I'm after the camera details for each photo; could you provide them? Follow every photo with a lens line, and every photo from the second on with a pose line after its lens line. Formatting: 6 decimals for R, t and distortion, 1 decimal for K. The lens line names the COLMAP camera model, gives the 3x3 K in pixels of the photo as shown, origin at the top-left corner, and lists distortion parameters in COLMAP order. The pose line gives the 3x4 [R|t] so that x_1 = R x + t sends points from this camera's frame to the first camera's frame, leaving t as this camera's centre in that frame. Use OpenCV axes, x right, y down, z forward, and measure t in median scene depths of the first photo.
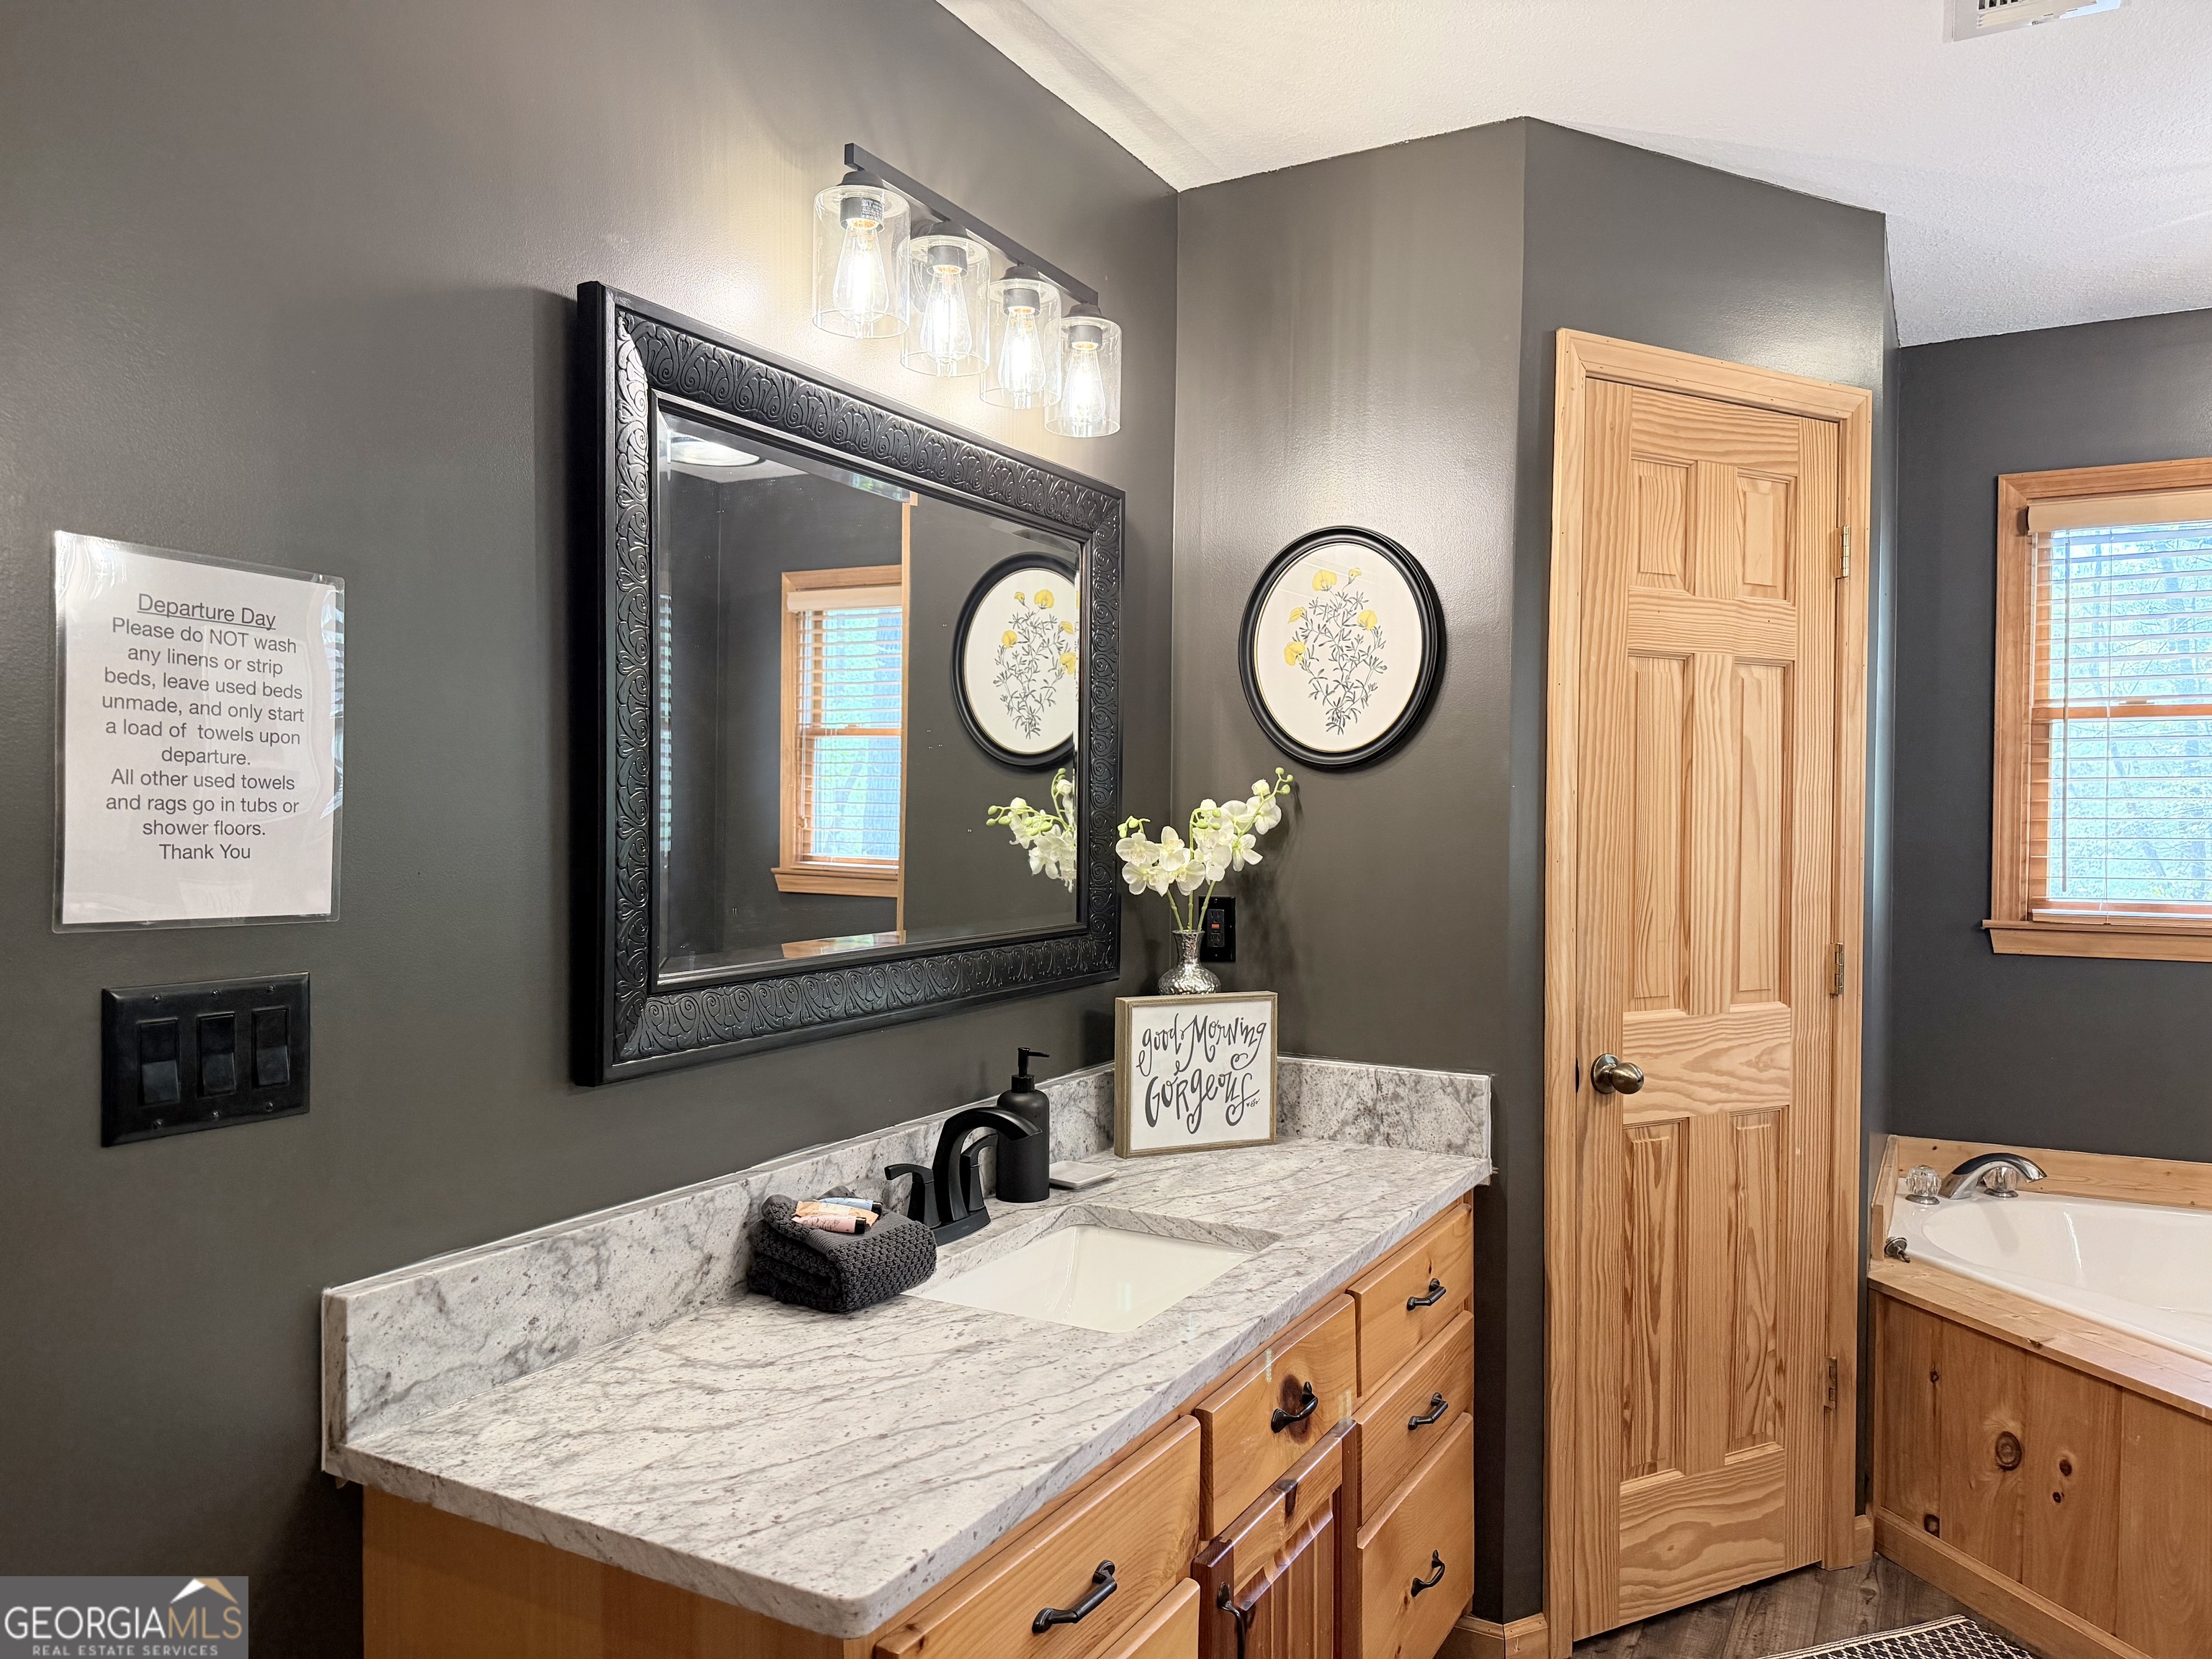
lens RADIAL K [[1570.3, 0, 1106.0], [0, 1570.3, 829.5], [0, 0, 1]] dist [0.140391, -0.236798]
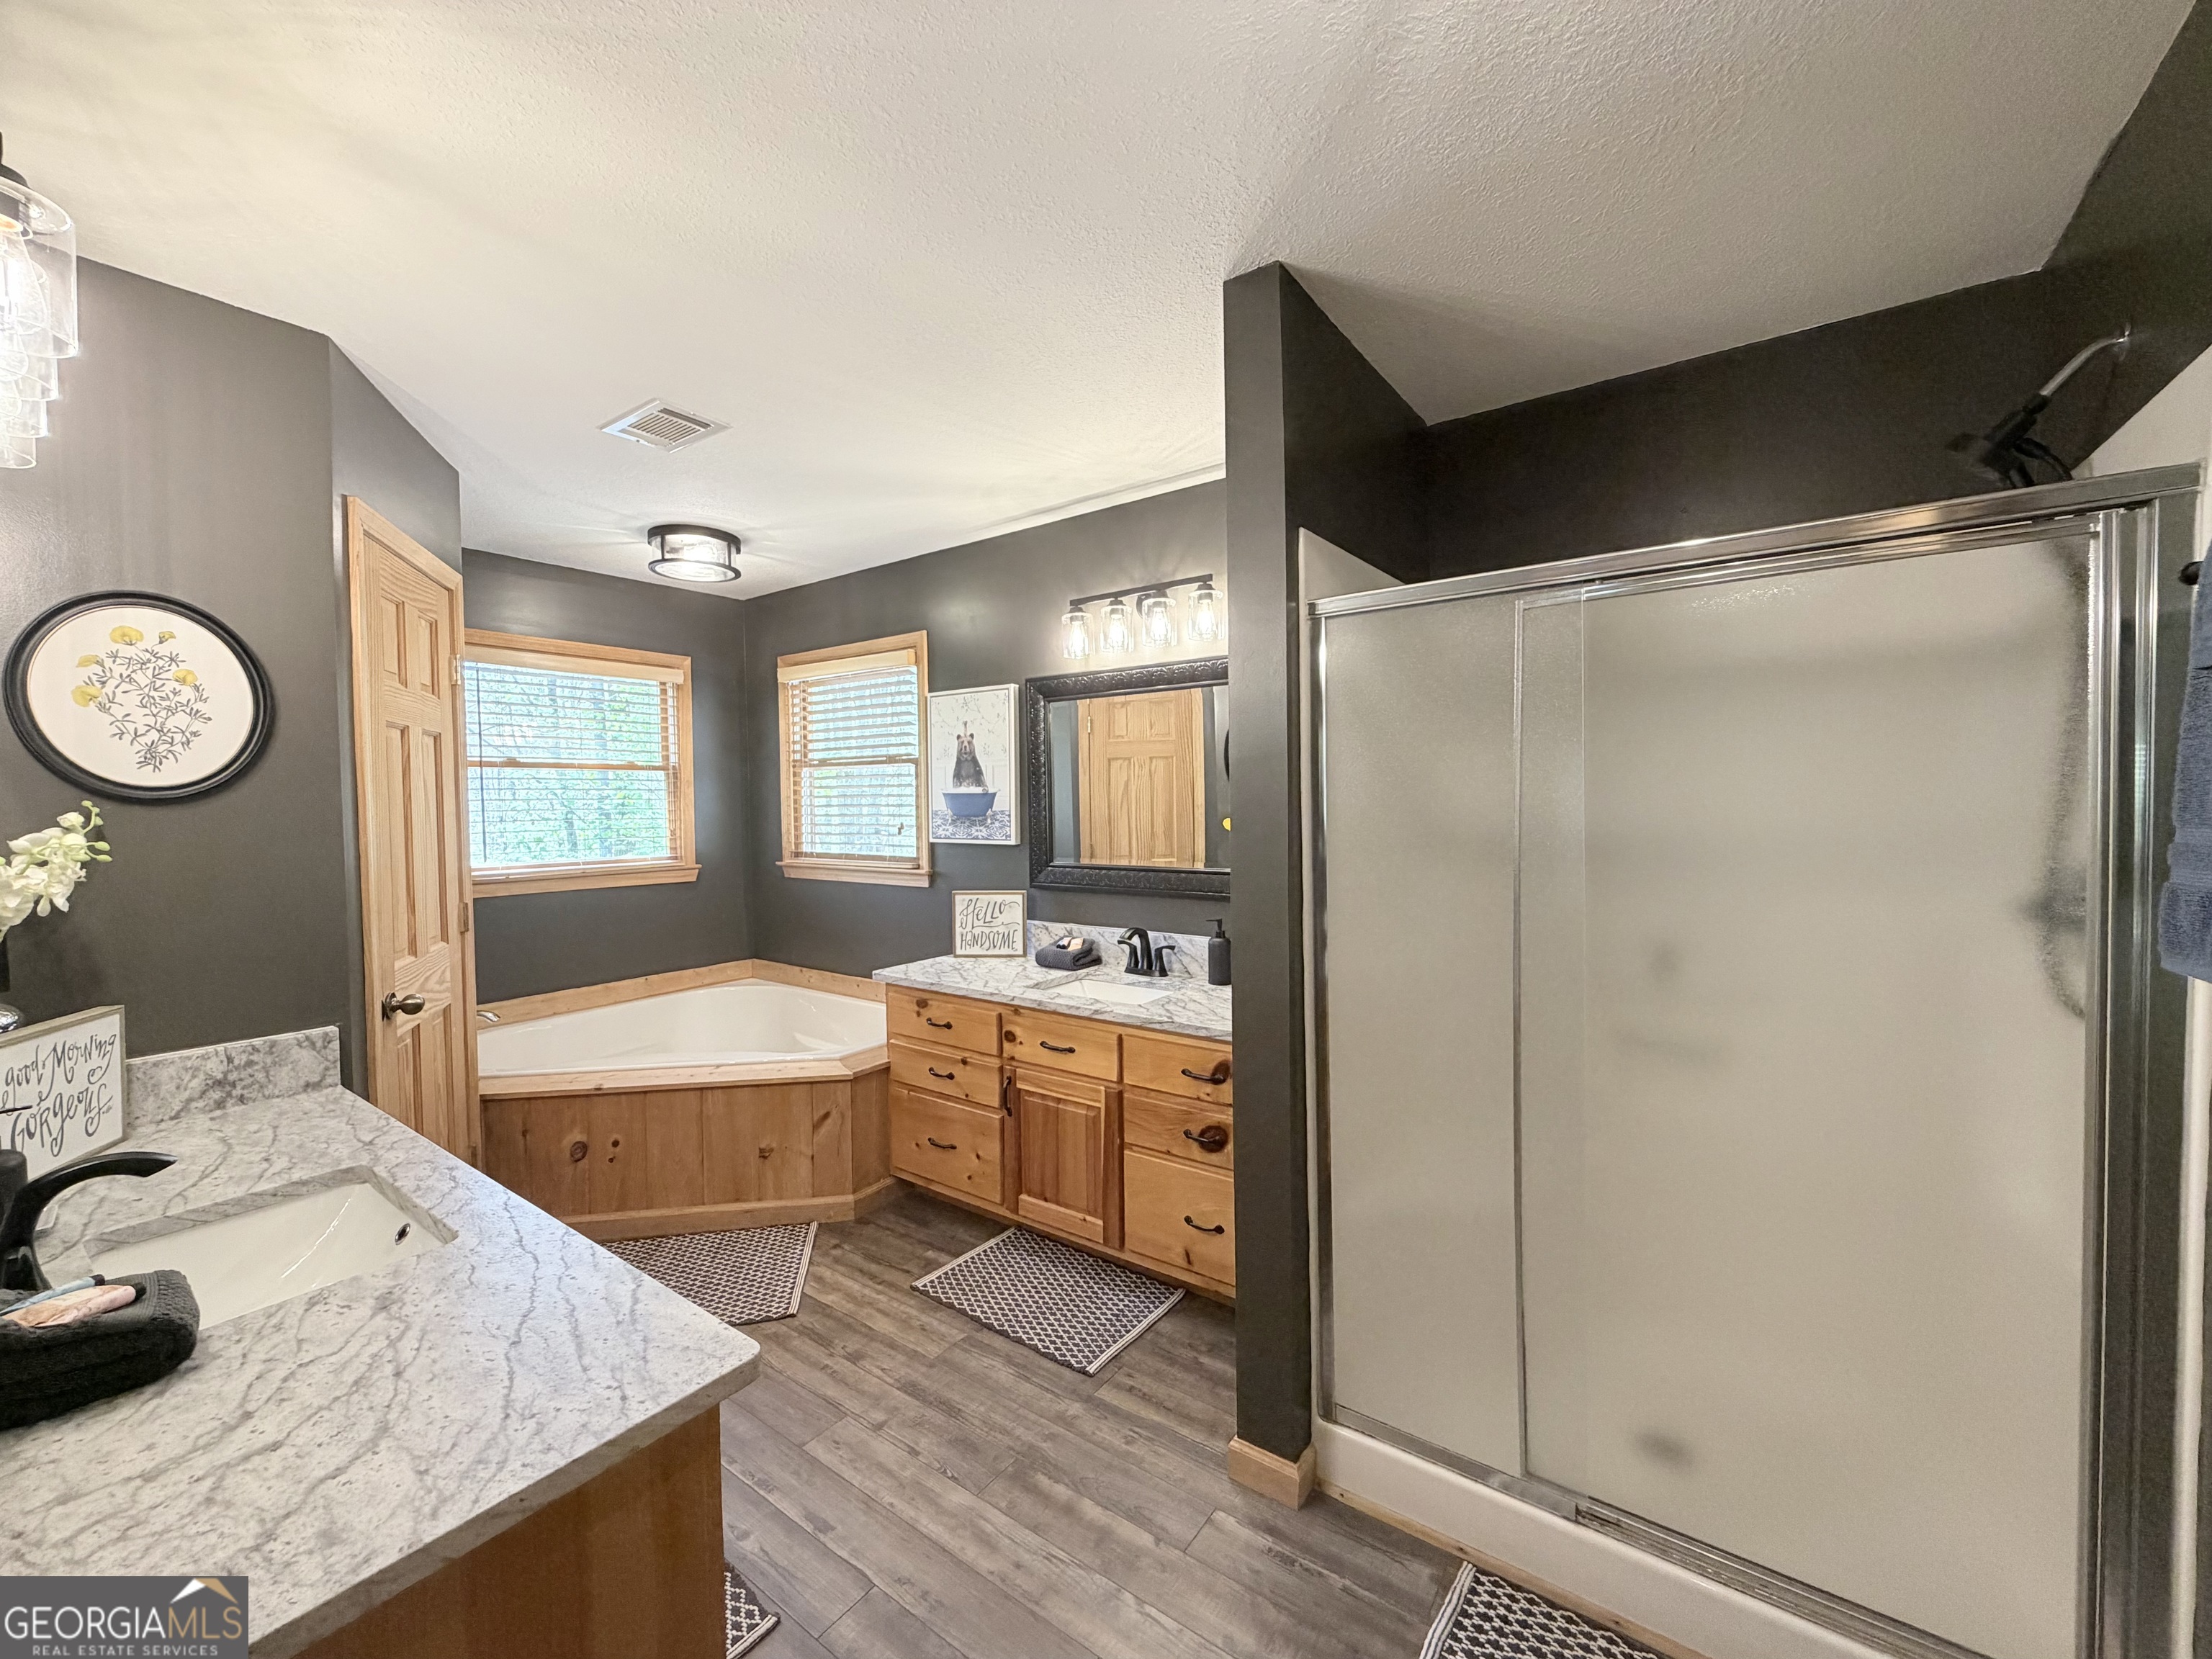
lens RADIAL K [[876.2, 0, 1106.0], [0, 876.2, 829.5], [0, 0, 1]] dist [0.000741, 0.000314]
pose [[0.118214, -0.039751, 0.992192, -0.421947], [0.024630, 0.999008, 0.037090, -0.025829], [-0.992683, 0.020053, 0.119076, 0.239915]]
